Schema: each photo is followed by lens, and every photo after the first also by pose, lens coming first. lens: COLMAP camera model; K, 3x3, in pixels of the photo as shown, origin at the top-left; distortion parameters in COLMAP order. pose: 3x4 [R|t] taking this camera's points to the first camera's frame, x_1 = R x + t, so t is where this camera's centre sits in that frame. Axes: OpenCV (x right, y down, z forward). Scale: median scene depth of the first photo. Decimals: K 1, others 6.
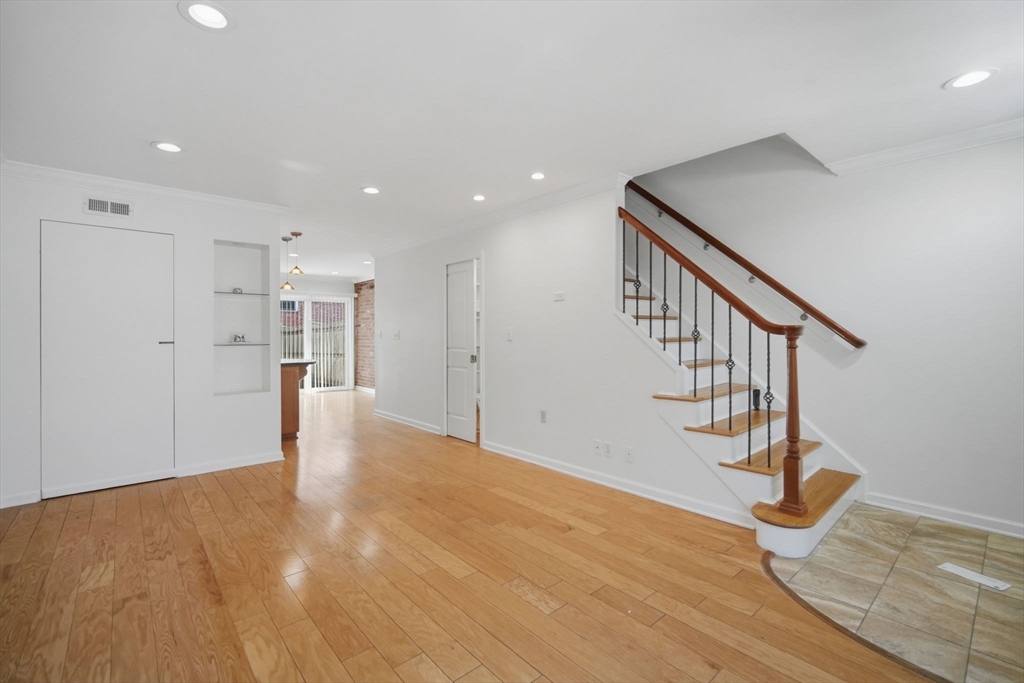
lens RADIAL K [[453.1, 0, 511.3], [0, 453.1, 336.9], [0, 0, 1]] dist [-0.009218, 0.004169]
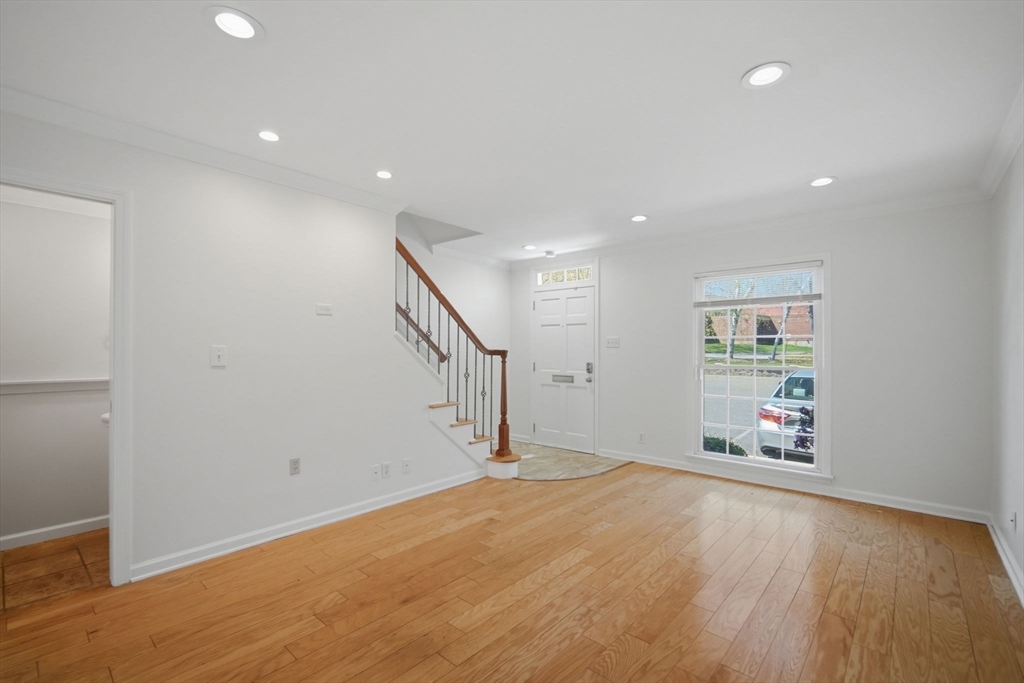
lens RADIAL K [[453.1, 0, 511.3], [0, 453.1, 336.9], [0, 0, 1]] dist [-0.009218, 0.004169]
pose [[-0.128154, 0.031094, 0.991267, -1.136228], [0.002991, 0.999516, -0.030966, -0.021123], [-0.991750, -0.001003, -0.128185, 1.165223]]
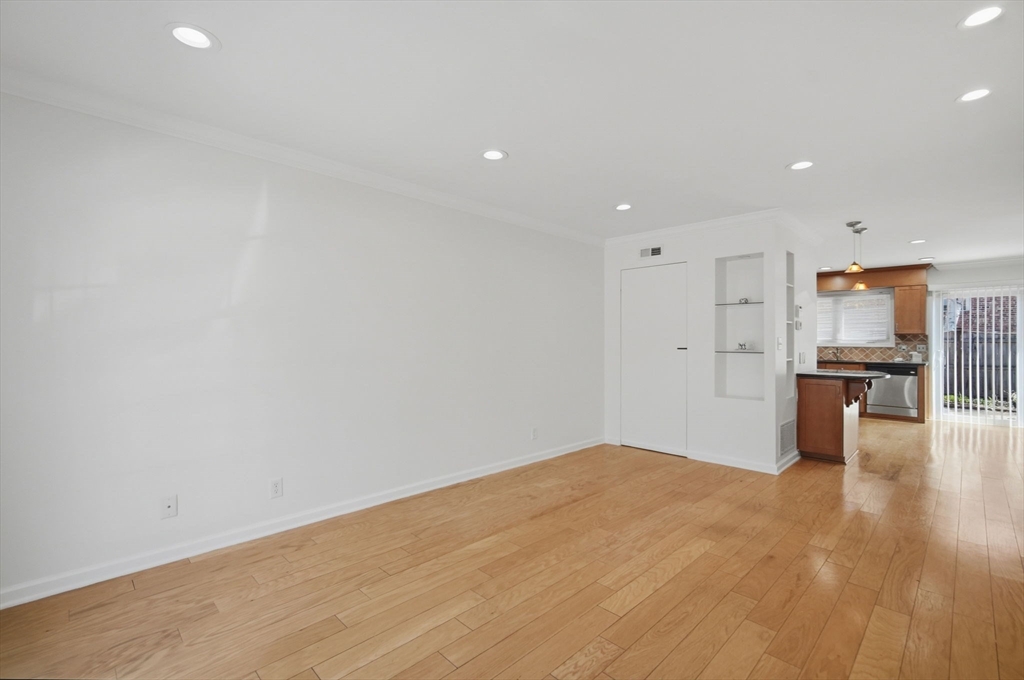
lens RADIAL K [[454.8, 0, 508.5], [0, 454.8, 338.7], [0, 0, 1]] dist [-0.009483, 0.004153]
pose [[0.058683, -0.000384, -0.998277, 0.681069], [-0.008995, 0.999959, -0.000913, -0.012693], [0.998236, 0.009033, 0.058677, 0.631525]]
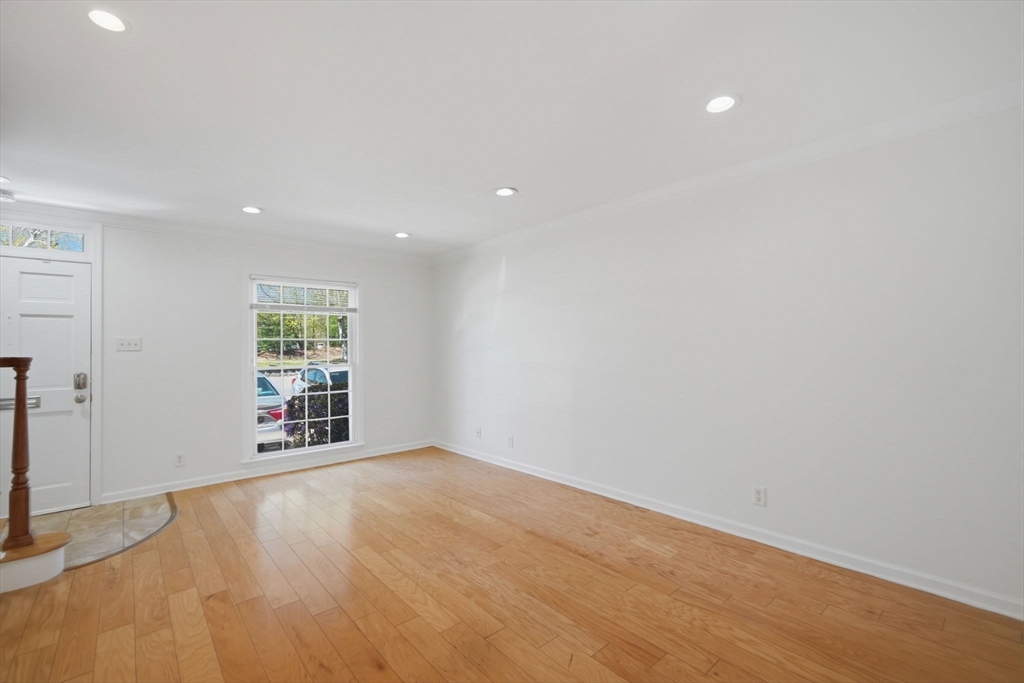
lens RADIAL K [[445.6, 0, 510.6], [0, 445.6, 330.9], [0, 0, 1]] dist [-0.003606, 0.000064]
pose [[-0.999830, 0.018207, 0.002949, -0.459959], [0.018099, 0.999285, -0.033198, -0.030381], [-0.003552, -0.033139, -0.999444, 1.937817]]
